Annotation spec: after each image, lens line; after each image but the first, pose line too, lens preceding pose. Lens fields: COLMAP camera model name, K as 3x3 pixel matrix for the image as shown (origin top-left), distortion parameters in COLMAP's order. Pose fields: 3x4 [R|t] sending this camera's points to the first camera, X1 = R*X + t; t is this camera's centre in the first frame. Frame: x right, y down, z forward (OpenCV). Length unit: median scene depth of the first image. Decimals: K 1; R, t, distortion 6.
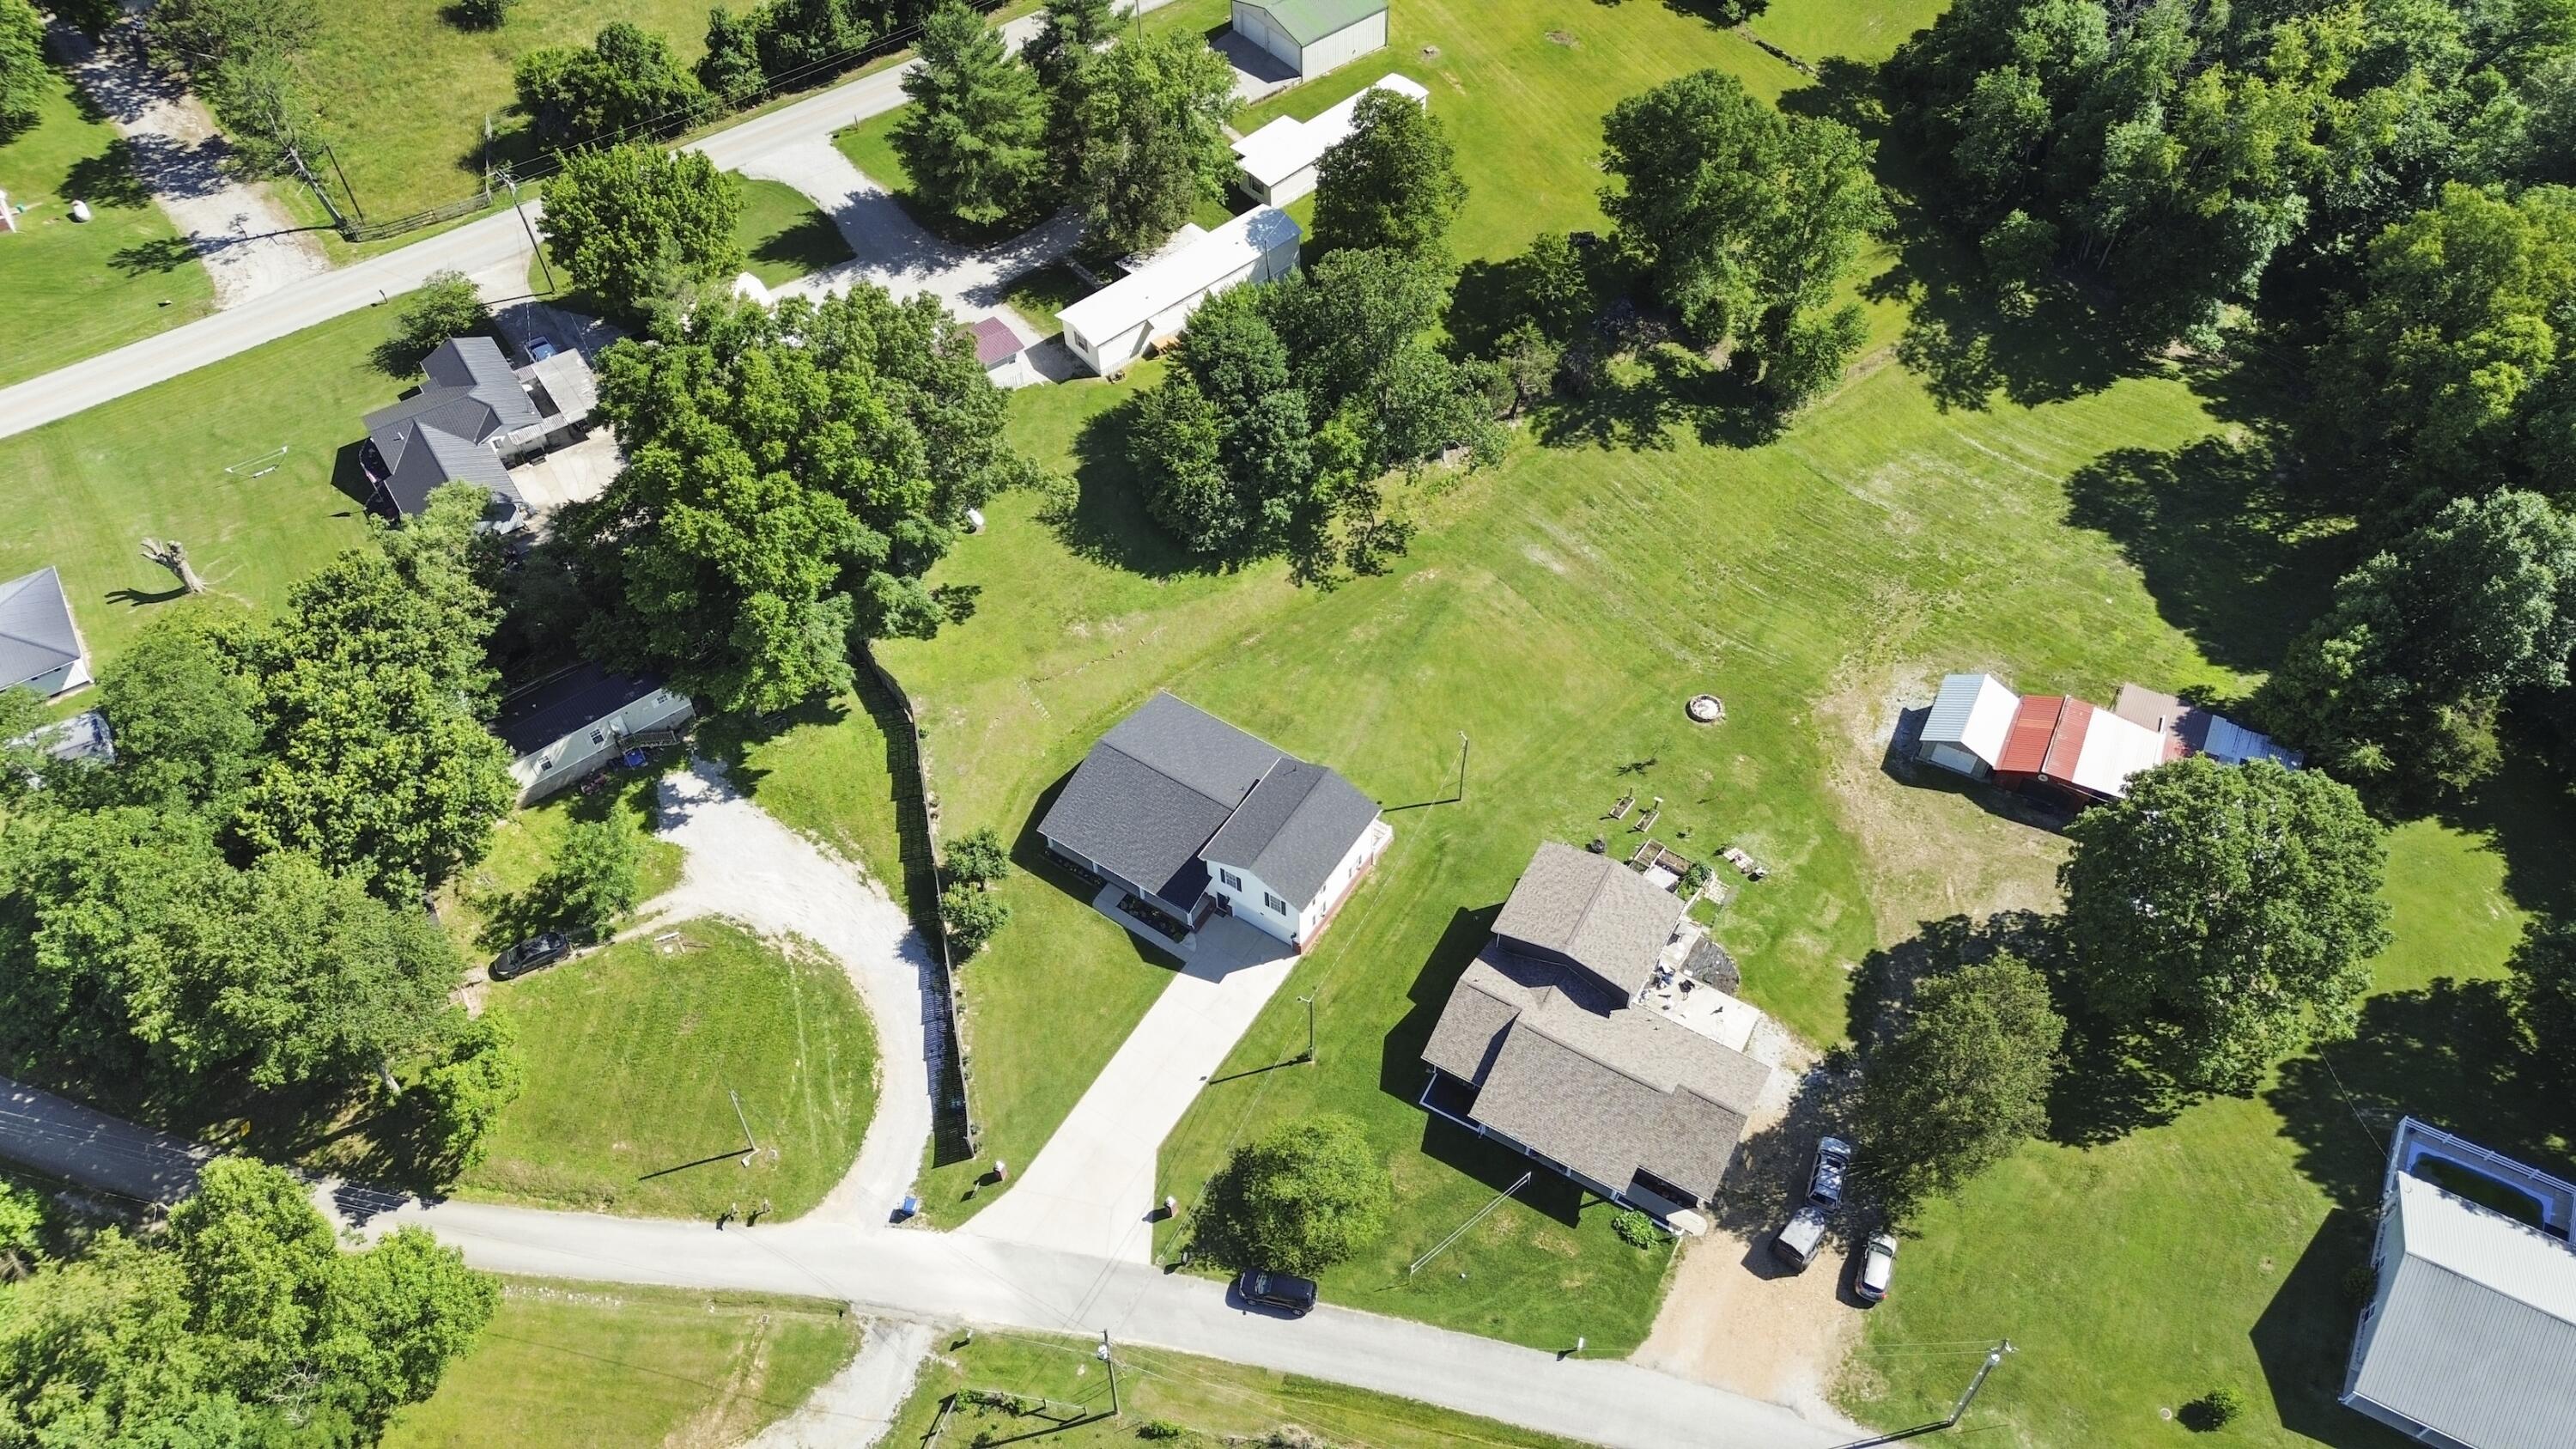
lens RADIAL K [[1791.3, 0, 1364.7], [0, 1791.3, 723.0], [0, 0, 1]] dist [0.033995, -0.027634]
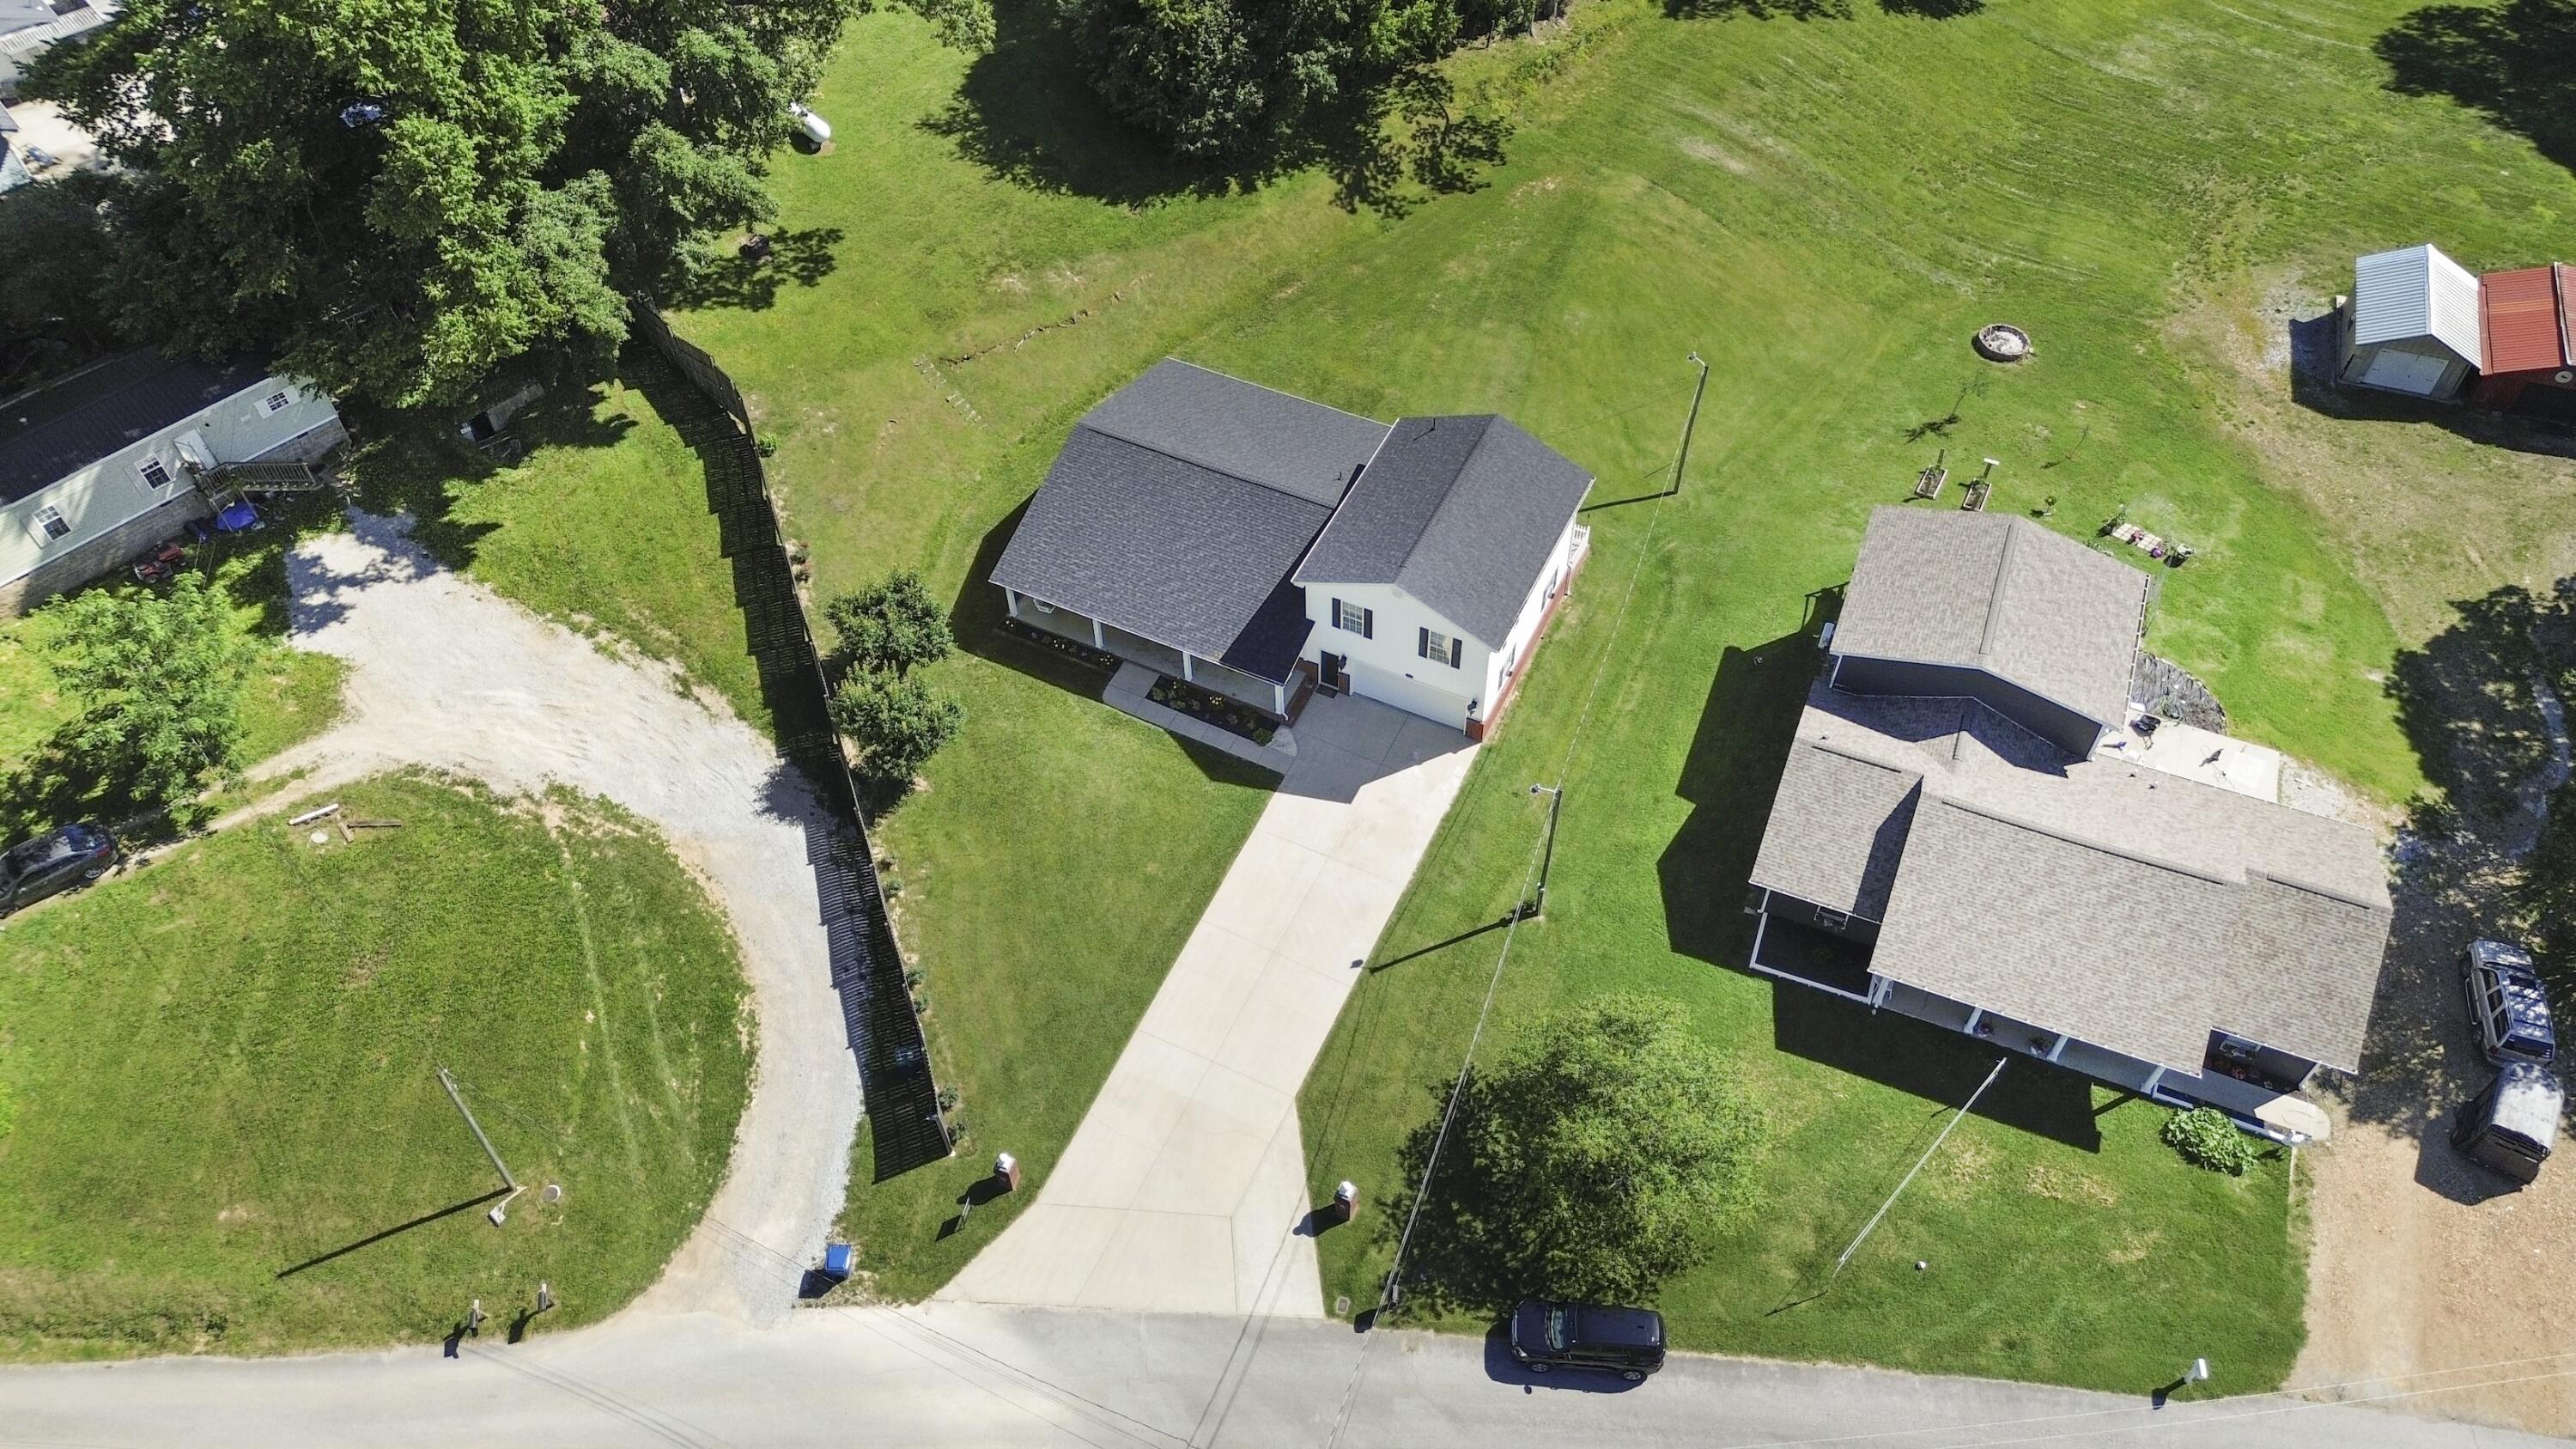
lens RADIAL K [[1791.3, 0, 1364.7], [0, 1791.3, 723.0], [0, 0, 1]] dist [0.033995, -0.027634]
pose [[0.991806, -0.098476, 0.081388, -0.119446], [0.098031, 0.995138, 0.009454, 0.114993], [-0.081924, -0.001398, 0.996638, 0.436378]]
